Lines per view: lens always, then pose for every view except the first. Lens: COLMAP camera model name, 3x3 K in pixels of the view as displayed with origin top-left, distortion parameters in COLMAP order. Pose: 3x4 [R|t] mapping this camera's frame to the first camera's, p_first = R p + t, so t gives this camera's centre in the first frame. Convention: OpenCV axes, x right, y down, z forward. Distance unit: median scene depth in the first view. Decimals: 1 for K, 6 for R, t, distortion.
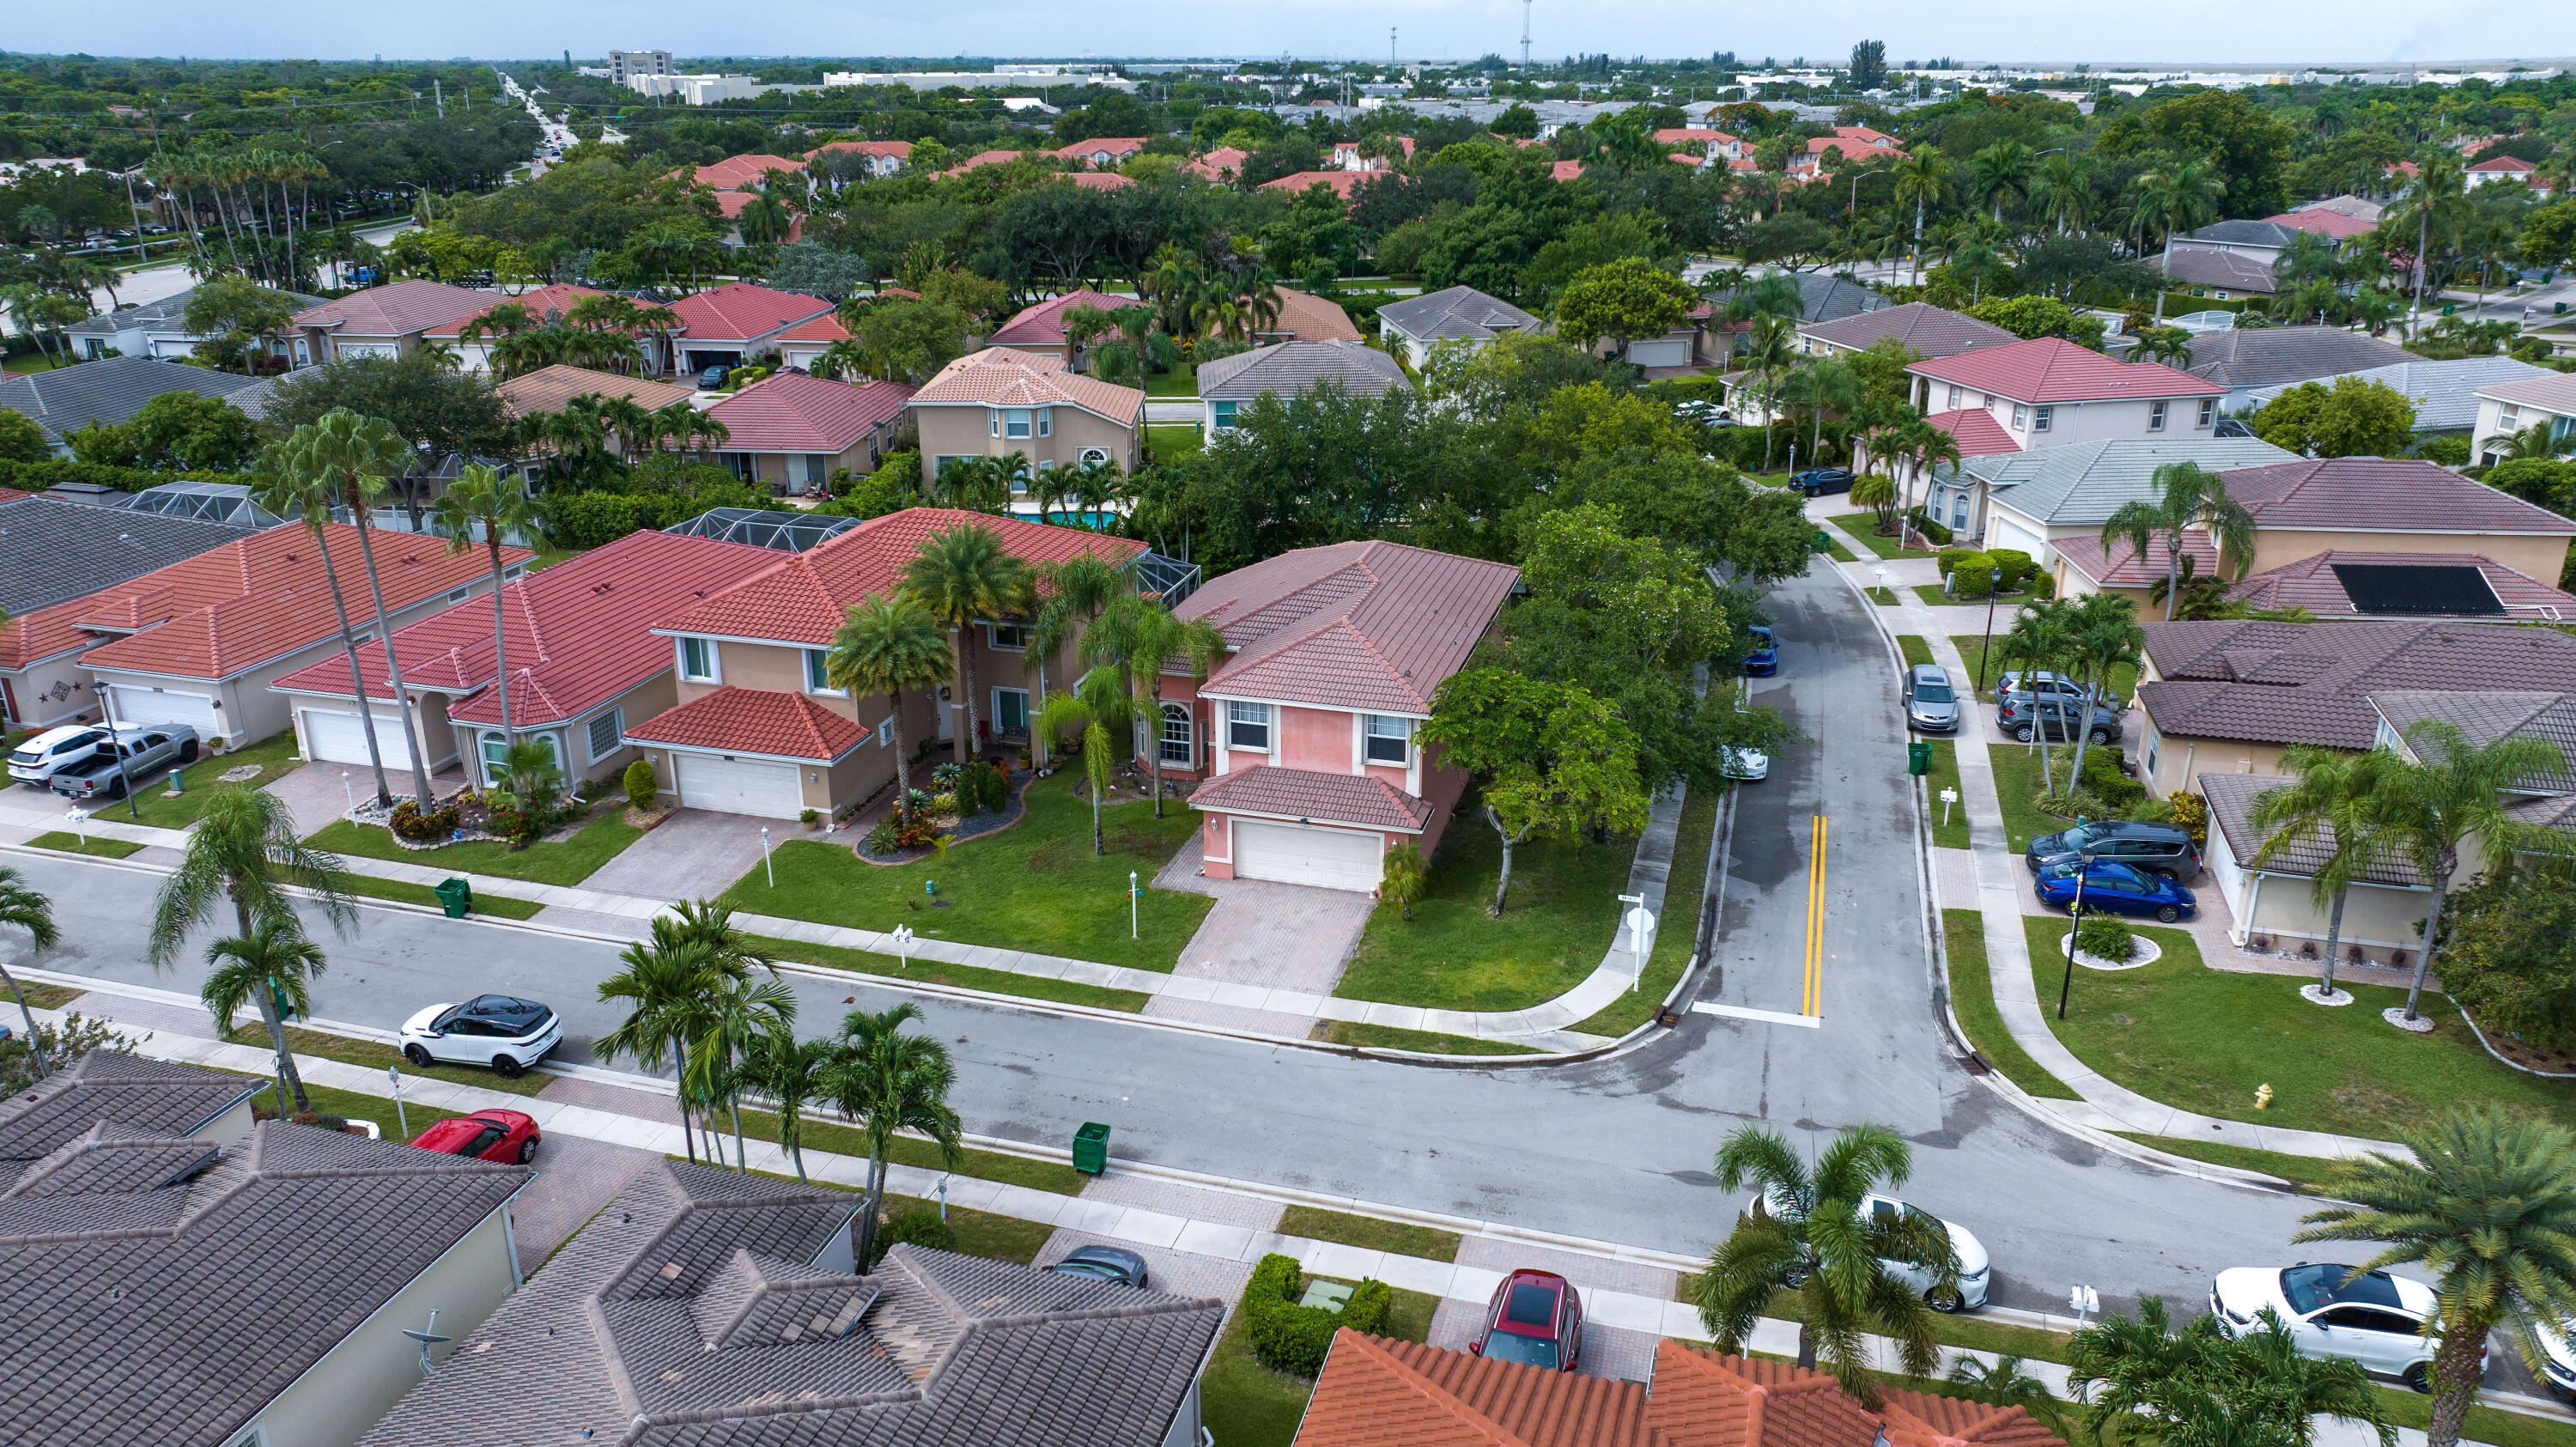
lens RADIAL K [[1789.7, 0, 1288.0], [0, 1789.7, 723.5], [0, 0, 1]] dist [-0.006380, -0.001082]
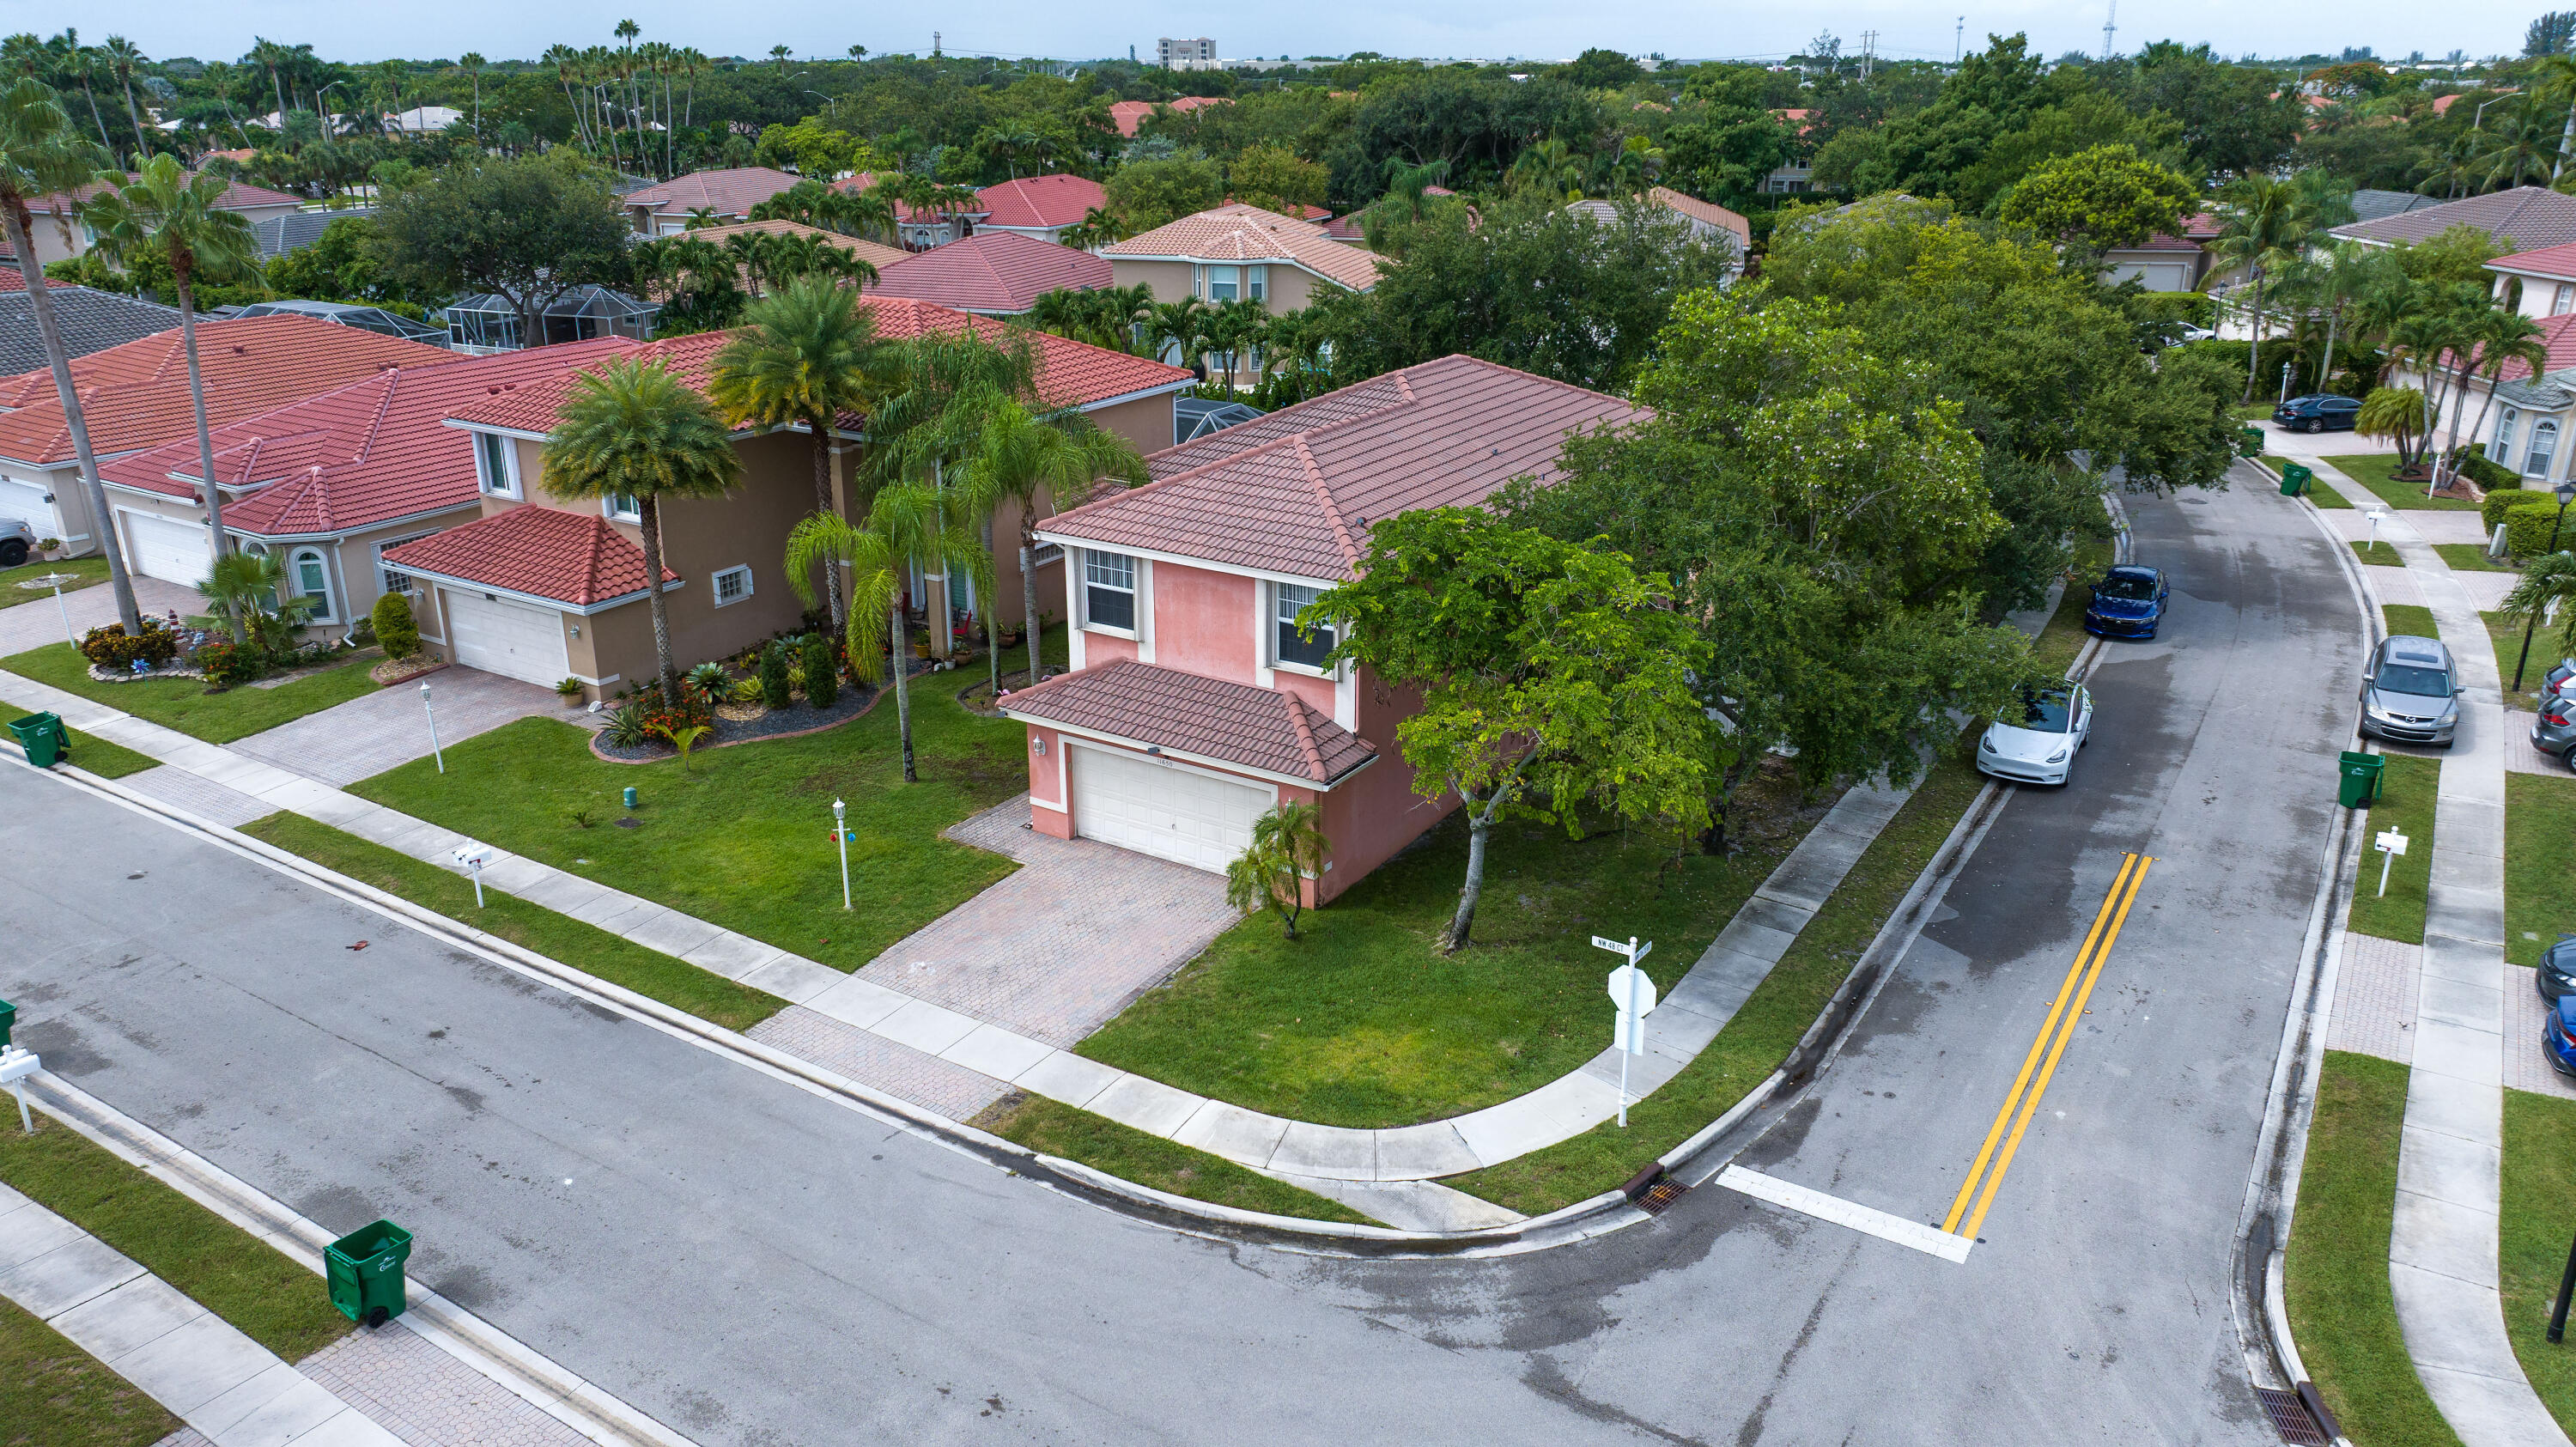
lens RADIAL K [[1809.4, 0, 1288.0], [0, 1809.4, 723.5], [0, 0, 1]] dist [-0.054644, 0.069268]
pose [[0.959209, 0.096020, -0.265890, 0.194565], [-0.096627, 0.995262, 0.010829, 0.031710], [0.265670, 0.015305, 0.963942, 0.398850]]
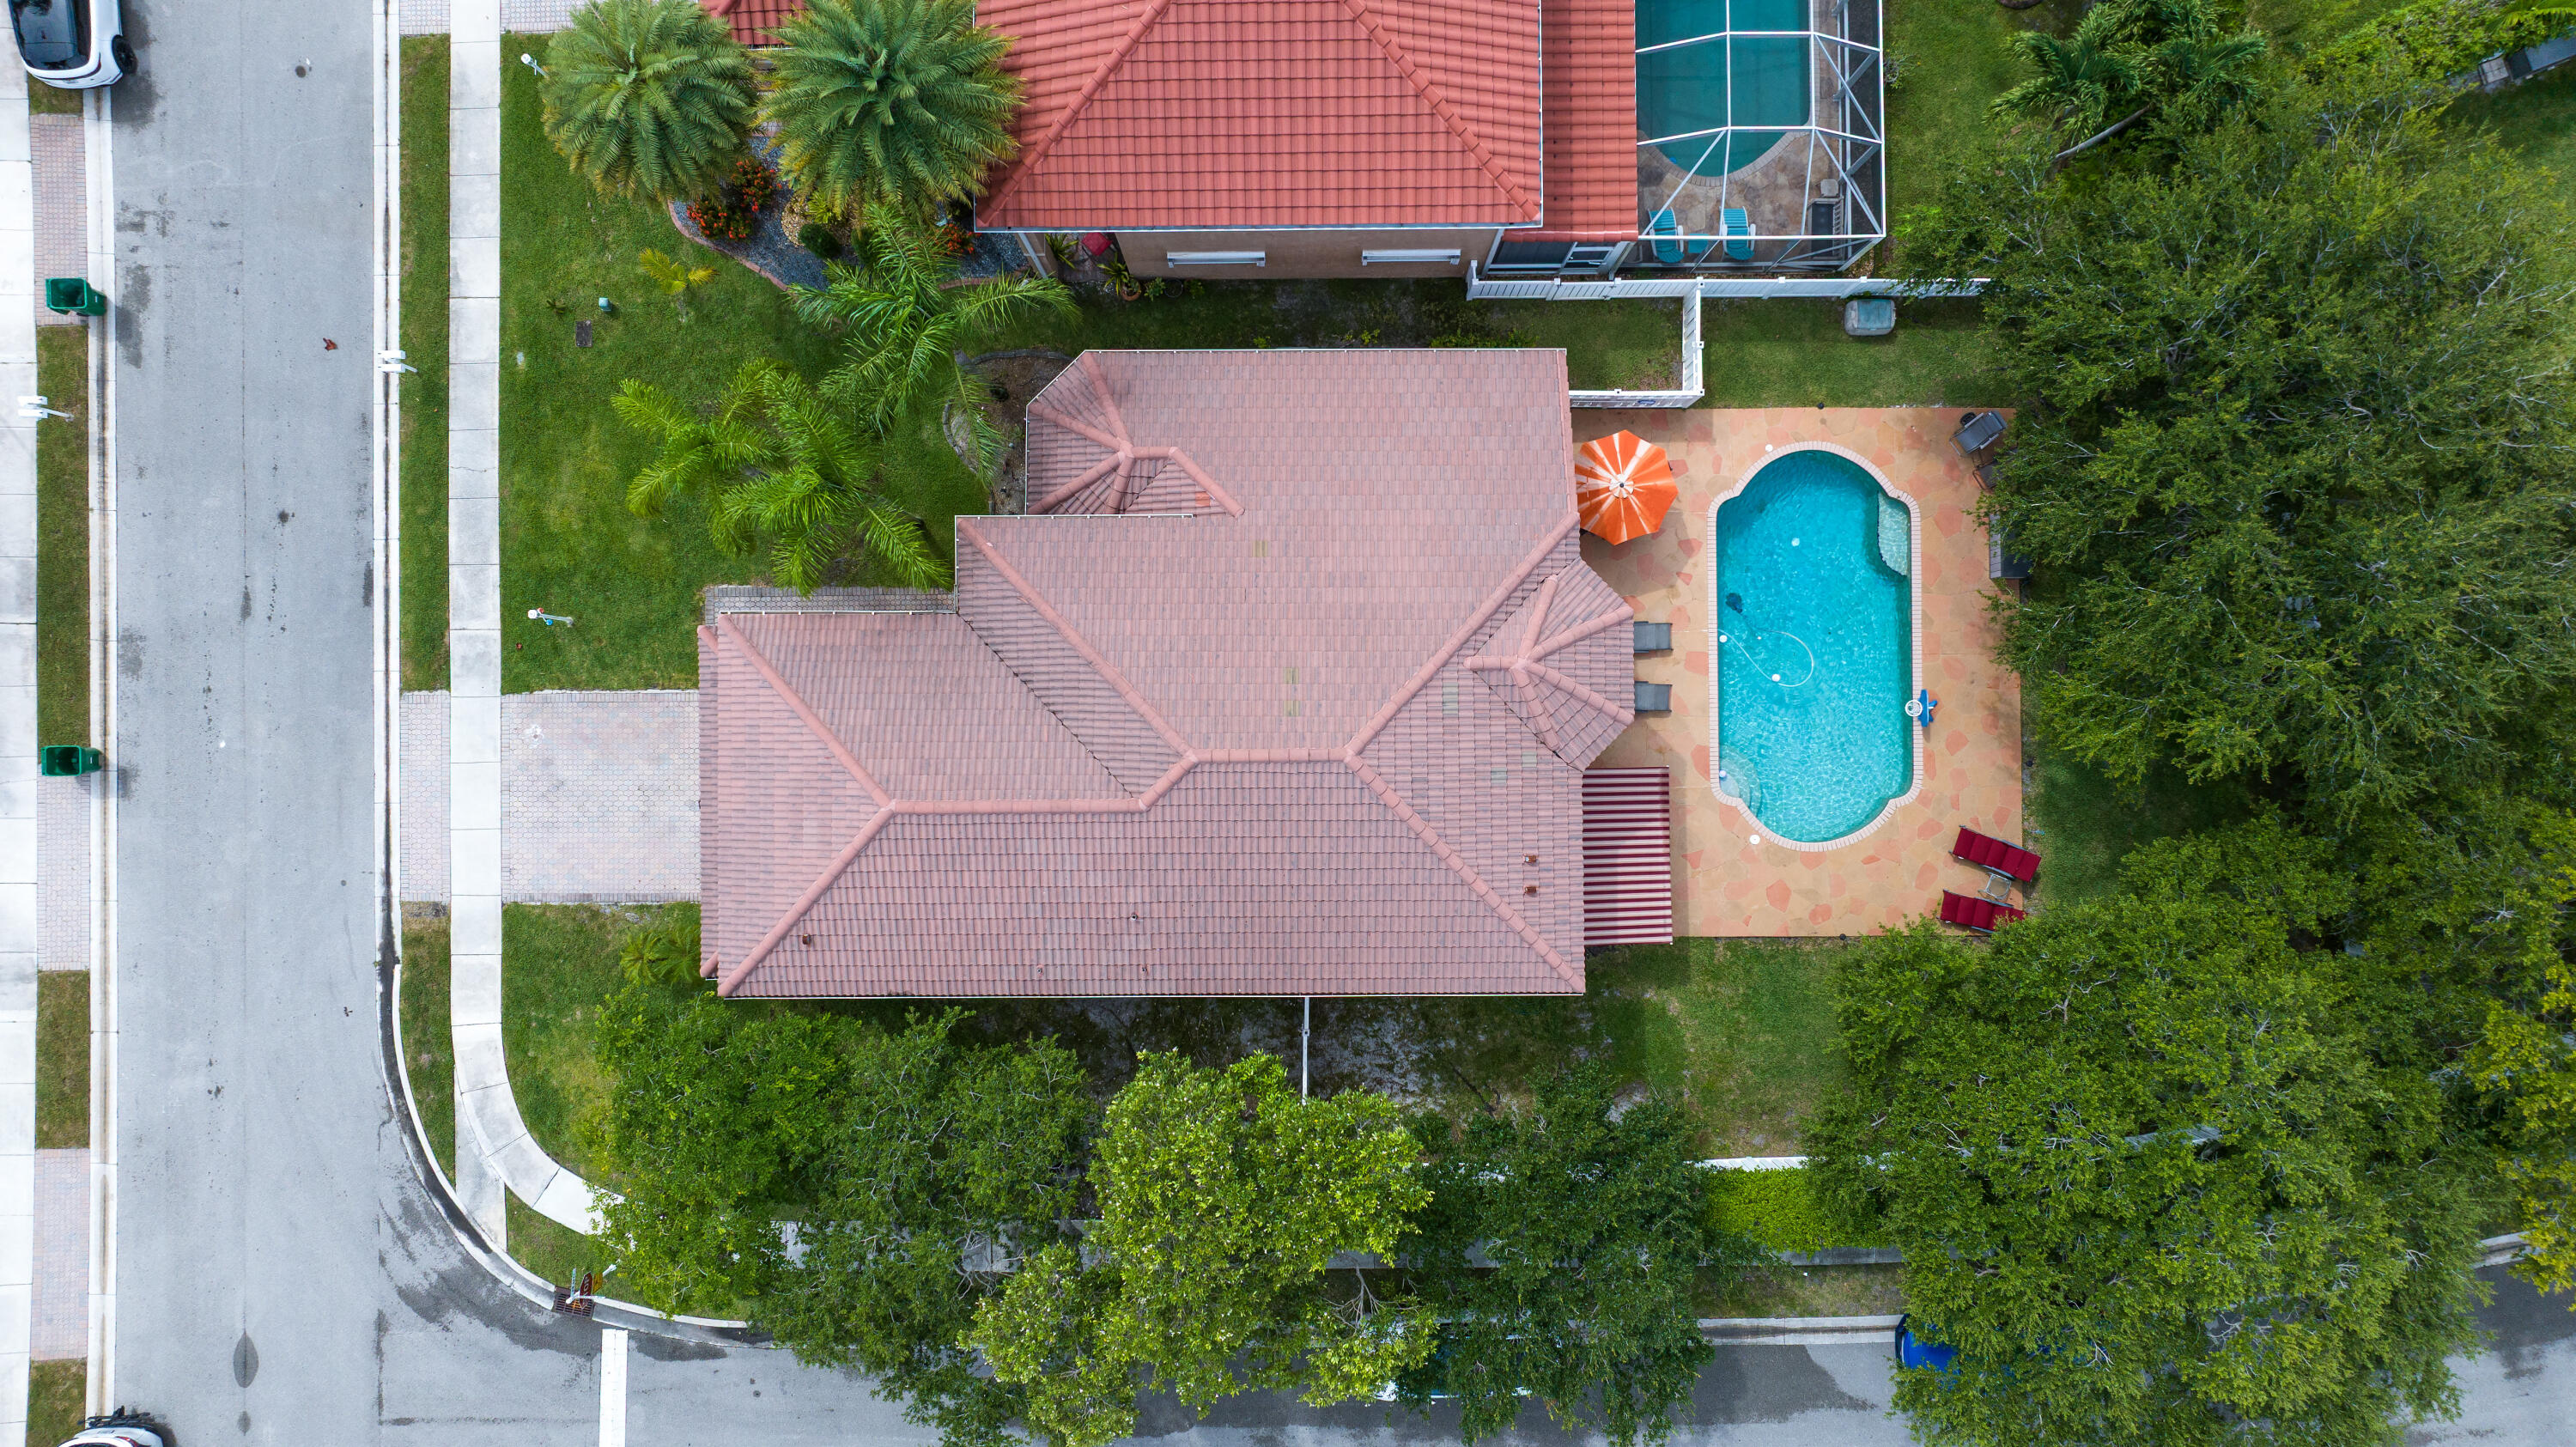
lens RADIAL K [[1789.7, 0, 1288.0], [0, 1789.7, 723.5], [0, 0, 1]] dist [-0.006380, -0.001082]
pose [[0.283088, 0.959013, -0.012477, 0.048135], [-0.332141, 0.110231, 0.936766, -0.623991], [0.899747, -0.261043, 0.349733, 0.893819]]
